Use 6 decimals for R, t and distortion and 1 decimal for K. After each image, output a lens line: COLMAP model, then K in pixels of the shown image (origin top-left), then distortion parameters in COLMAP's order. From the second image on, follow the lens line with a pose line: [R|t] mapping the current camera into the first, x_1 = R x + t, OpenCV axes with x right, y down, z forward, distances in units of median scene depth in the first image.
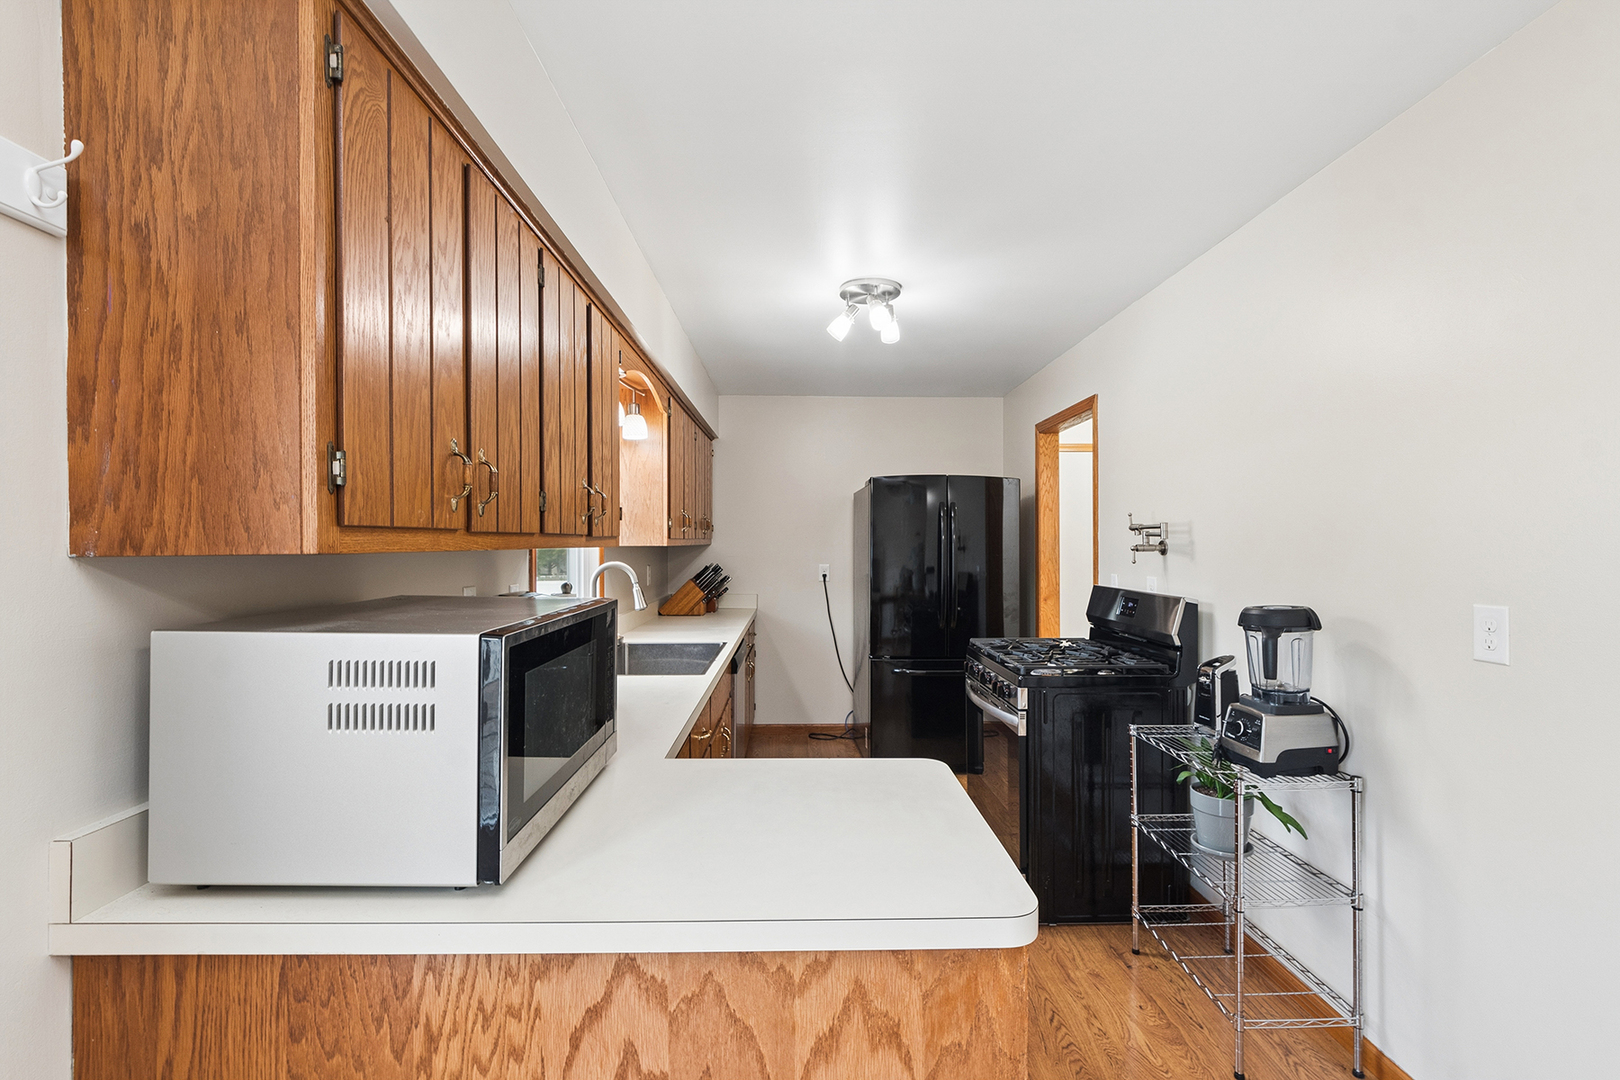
lens RADIAL K [[710.2, 0, 810.0], [0, 710.2, 540.0], [0, 0, 1]] dist [-0.000171, -0.000056]
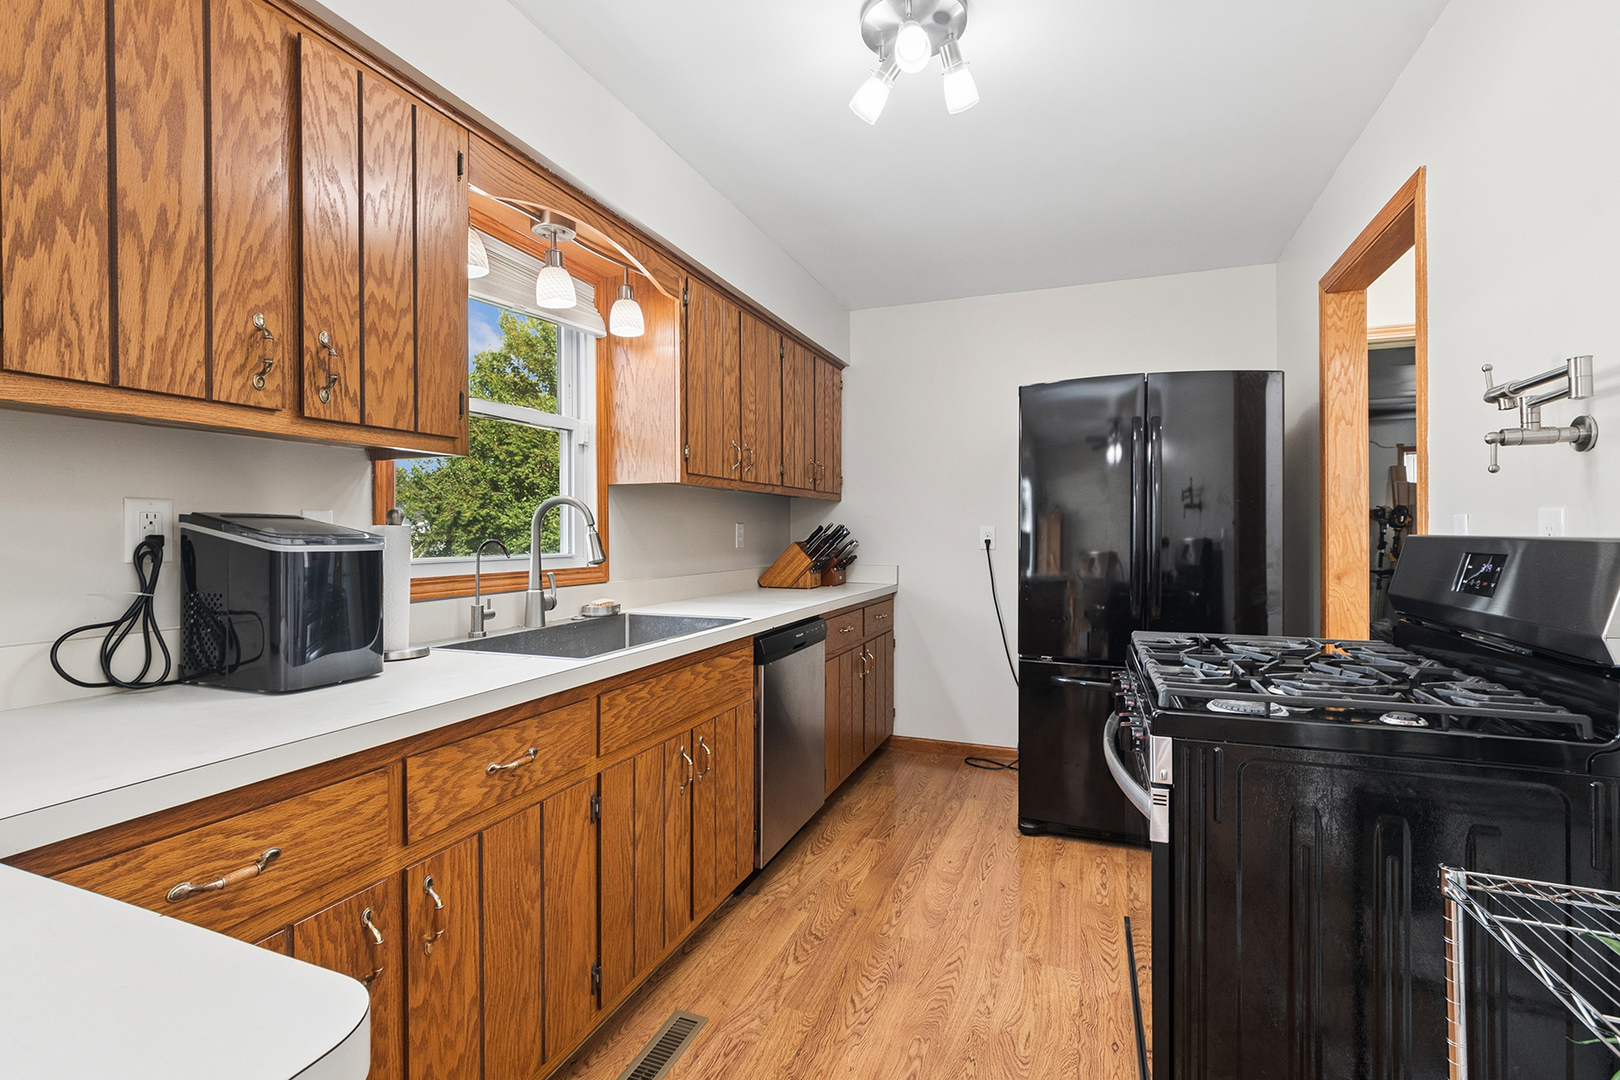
lens RADIAL K [[725.0, 0, 807.4], [0, 725.0, 528.8], [0, 0, 1]] dist [0.000277, -0.000219]
pose [[0.923245, -0.001150, -0.384210, 0.205722], [0.000246, 0.999997, -0.002403, 0.058619], [0.384212, 0.002124, 0.923243, 0.370099]]
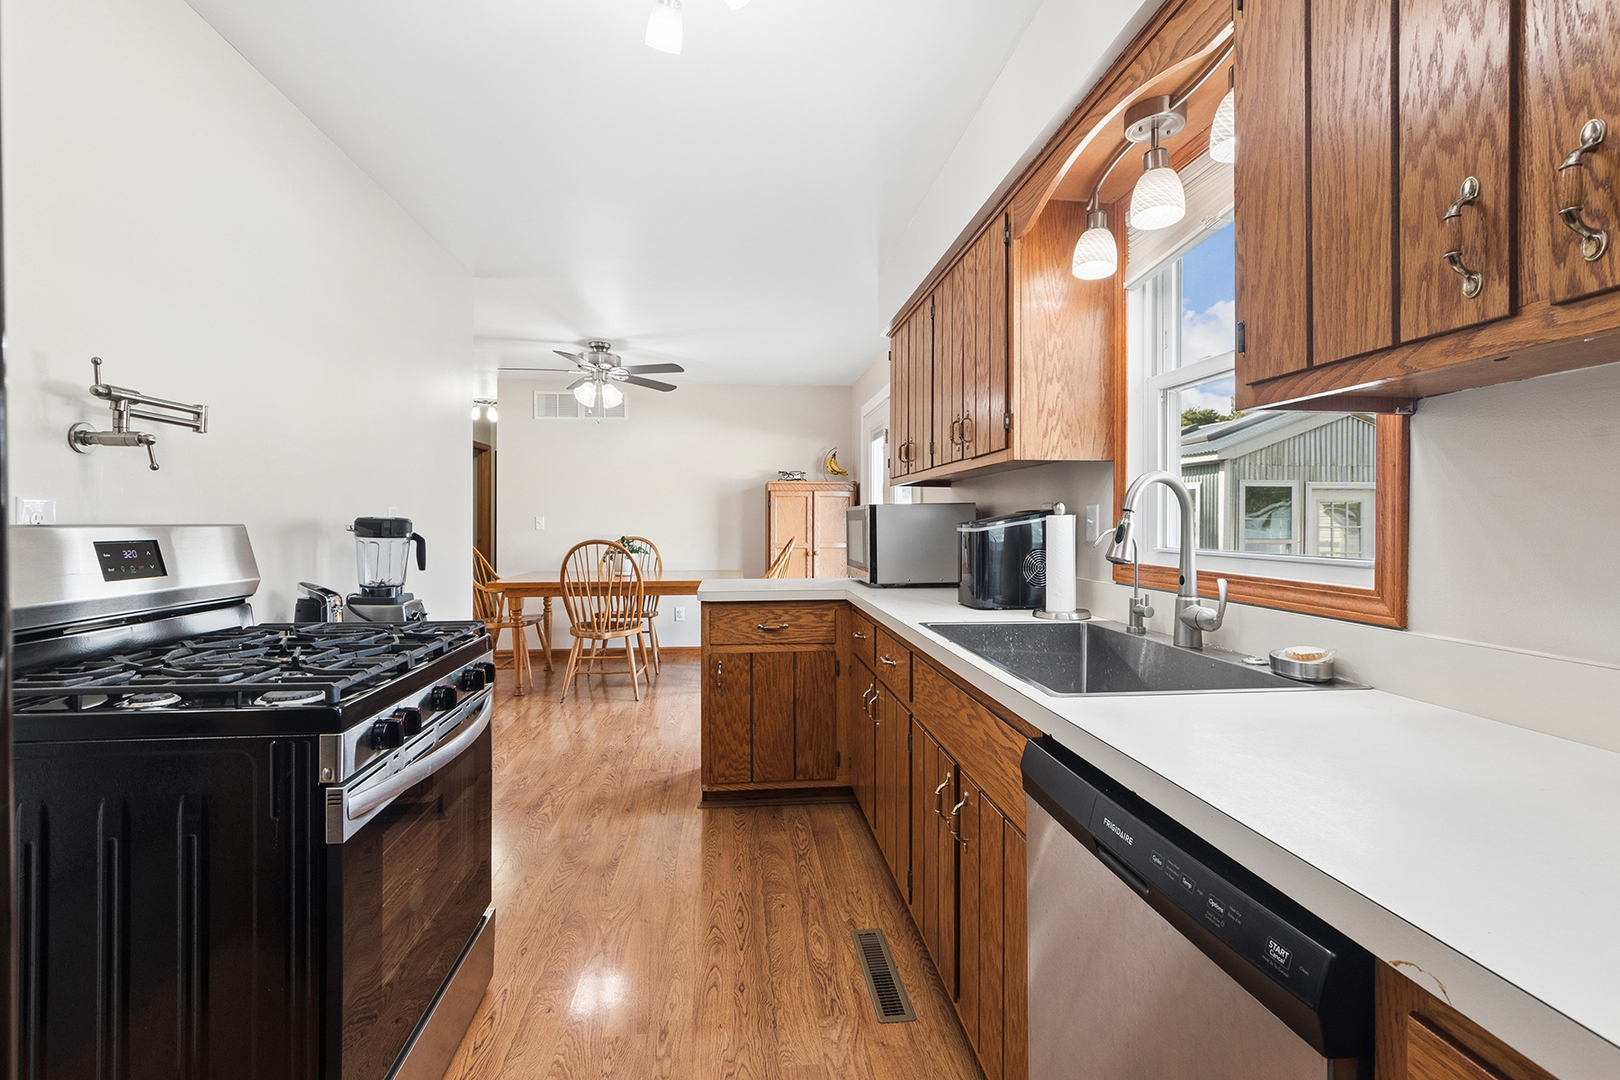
lens RADIAL K [[725.0, 0, 807.4], [0, 725.0, 528.8], [0, 0, 1]] dist [0.000277, -0.000219]
pose [[-0.995719, 0.001721, -0.092419, 0.029915], [0.001489, 0.999996, 0.002573, 0.064394], [0.092423, 0.002424, -0.995717, 1.354164]]
